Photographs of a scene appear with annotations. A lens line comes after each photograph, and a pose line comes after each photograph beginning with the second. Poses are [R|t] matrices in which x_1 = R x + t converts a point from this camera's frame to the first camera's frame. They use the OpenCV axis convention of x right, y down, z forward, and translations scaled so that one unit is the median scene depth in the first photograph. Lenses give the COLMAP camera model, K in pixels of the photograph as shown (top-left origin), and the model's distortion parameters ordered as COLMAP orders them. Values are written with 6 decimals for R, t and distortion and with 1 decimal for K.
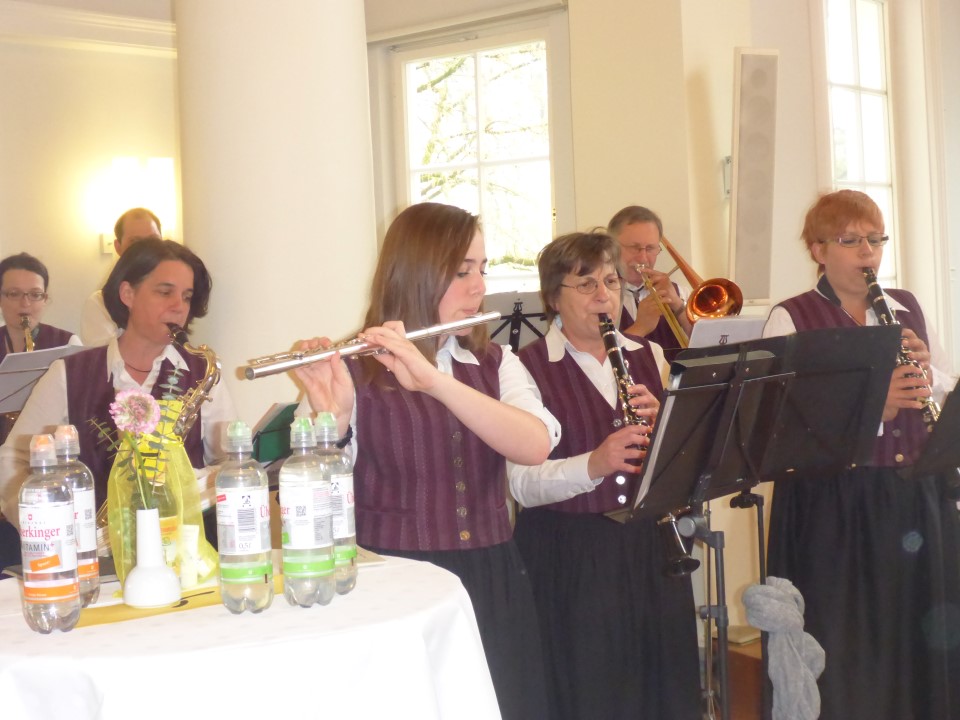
lens RADIAL K [[1535.6, 0, 480.0], [0, 1535.6, 360.0], [0, 0, 1]] dist [-0.060778, -0.160398]
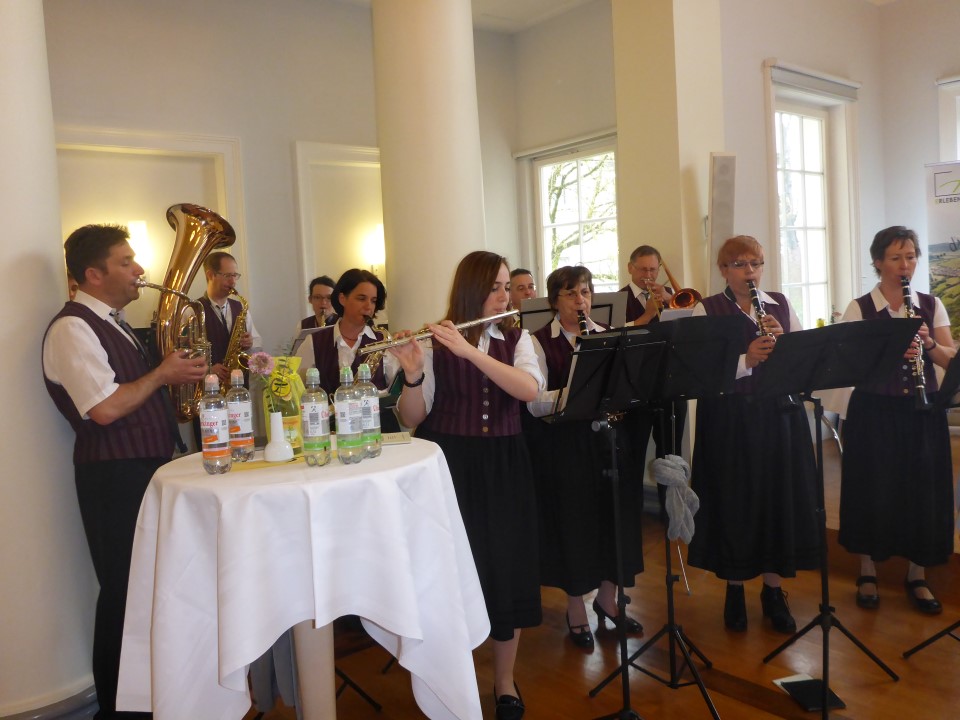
lens RADIAL K [[854.4, 0, 480.0], [0, 854.4, 360.0], [0, 0, 1]] dist [-0.005801, -0.019053]
pose [[0.983198, 0.003527, -0.182506, 0.130349], [0.002784, 0.999407, 0.034310, -0.003832], [0.182519, -0.034242, 0.982606, -0.015568]]
